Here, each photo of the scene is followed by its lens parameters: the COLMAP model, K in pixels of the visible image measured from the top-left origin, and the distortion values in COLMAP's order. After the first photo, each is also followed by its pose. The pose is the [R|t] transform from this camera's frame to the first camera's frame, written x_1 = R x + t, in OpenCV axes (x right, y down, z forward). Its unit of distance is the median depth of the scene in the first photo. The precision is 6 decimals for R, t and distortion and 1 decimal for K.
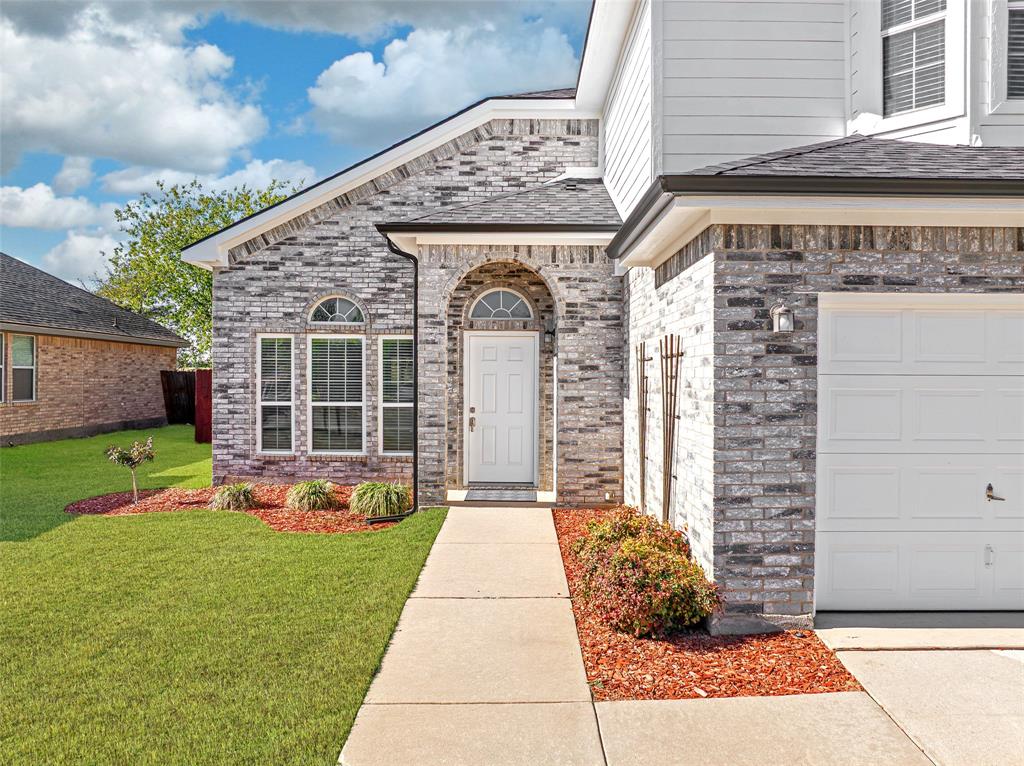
lens RADIAL K [[712.8, 0, 512.0], [0, 712.8, 383.0], [0, 0, 1]] dist [-0.043747, -0.001423]
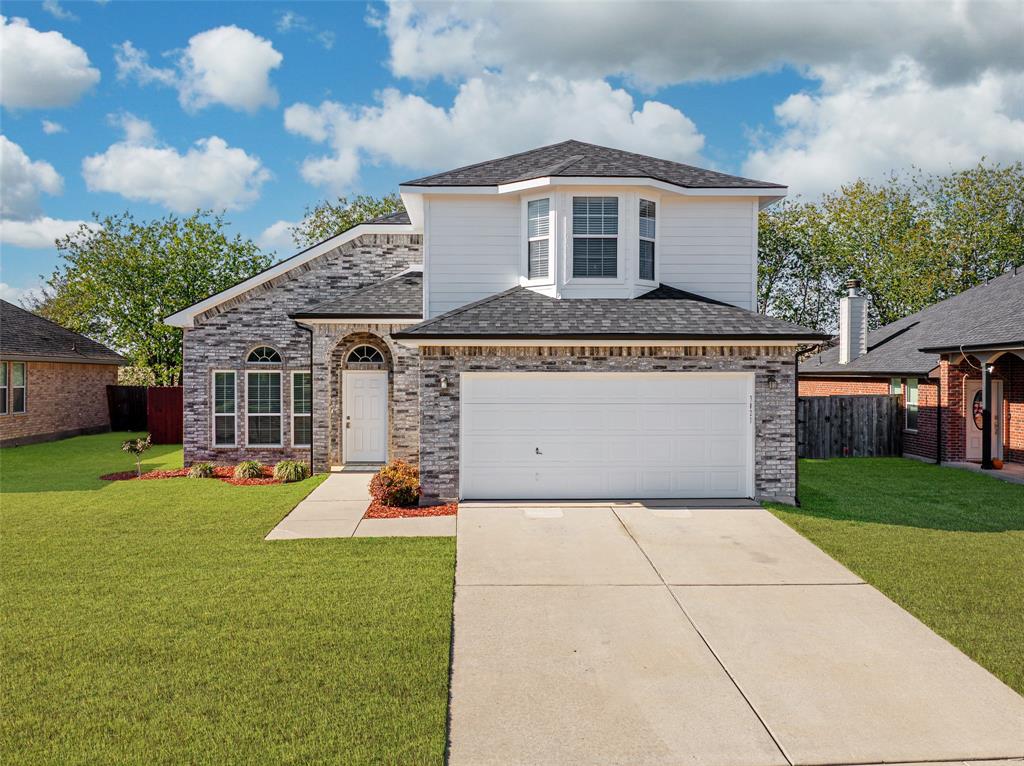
lens RADIAL K [[853.6, 0, 511.6], [0, 853.6, 372.3], [0, 0, 1]] dist [-0.053802, 0.001309]
pose [[0.998172, -0.003627, 0.060334, 0.187488], [0.004401, 0.999910, -0.012704, -0.037860], [-0.060283, 0.012946, 0.998097, -0.913227]]
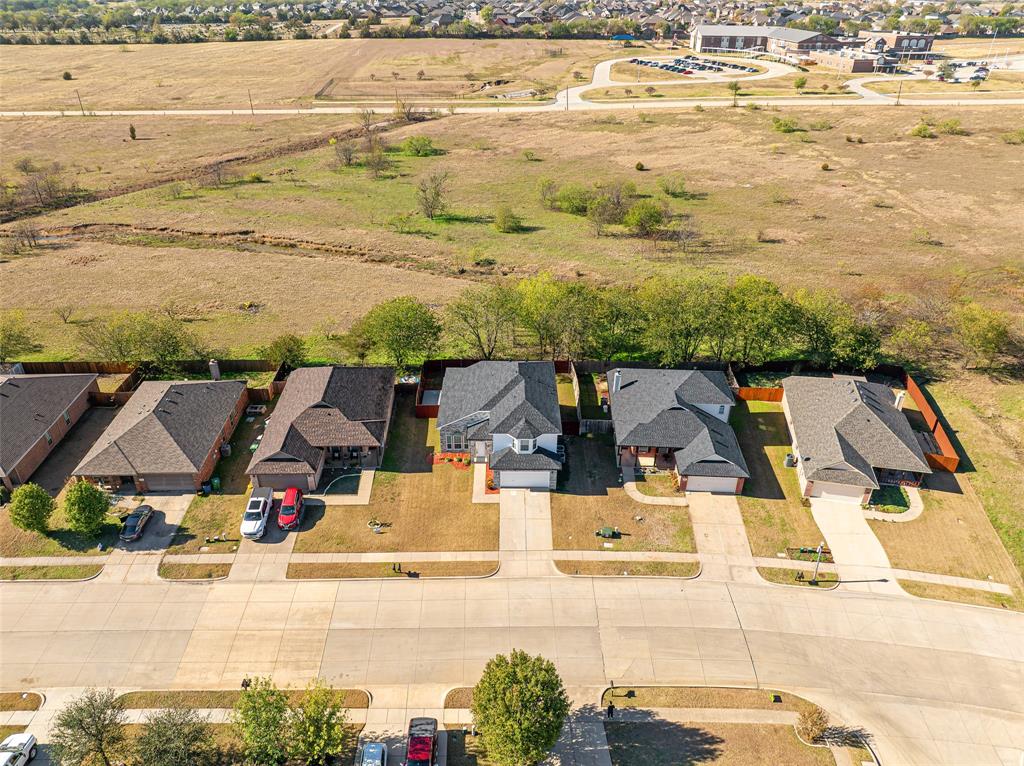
lens RADIAL K [[712.8, 0, 512.0], [0, 712.8, 383.0], [0, 0, 1]] dist [-0.043747, -0.001423]
pose [[0.999890, -0.003995, 0.014270, 0.206083], [-0.003869, 0.859214, 0.511601, -4.255805], [-0.014305, -0.511601, 0.859104, -4.975053]]
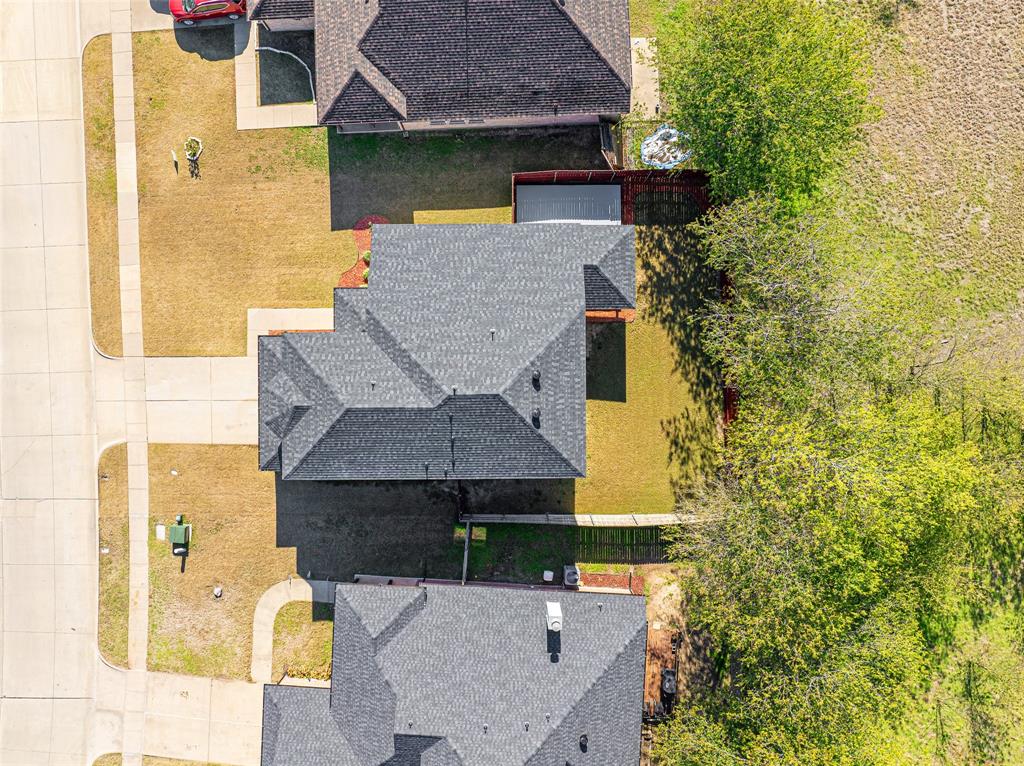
lens RADIAL K [[853.6, 0, 511.6], [0, 853.6, 372.3], [0, 0, 1]] dist [-0.053802, 0.001309]
pose [[0.015468, 0.999879, 0.001685, 0.280585], [0.017542, -0.001956, 0.999844, -4.420007], [0.999726, -0.015436, -0.017570, 1.756985]]
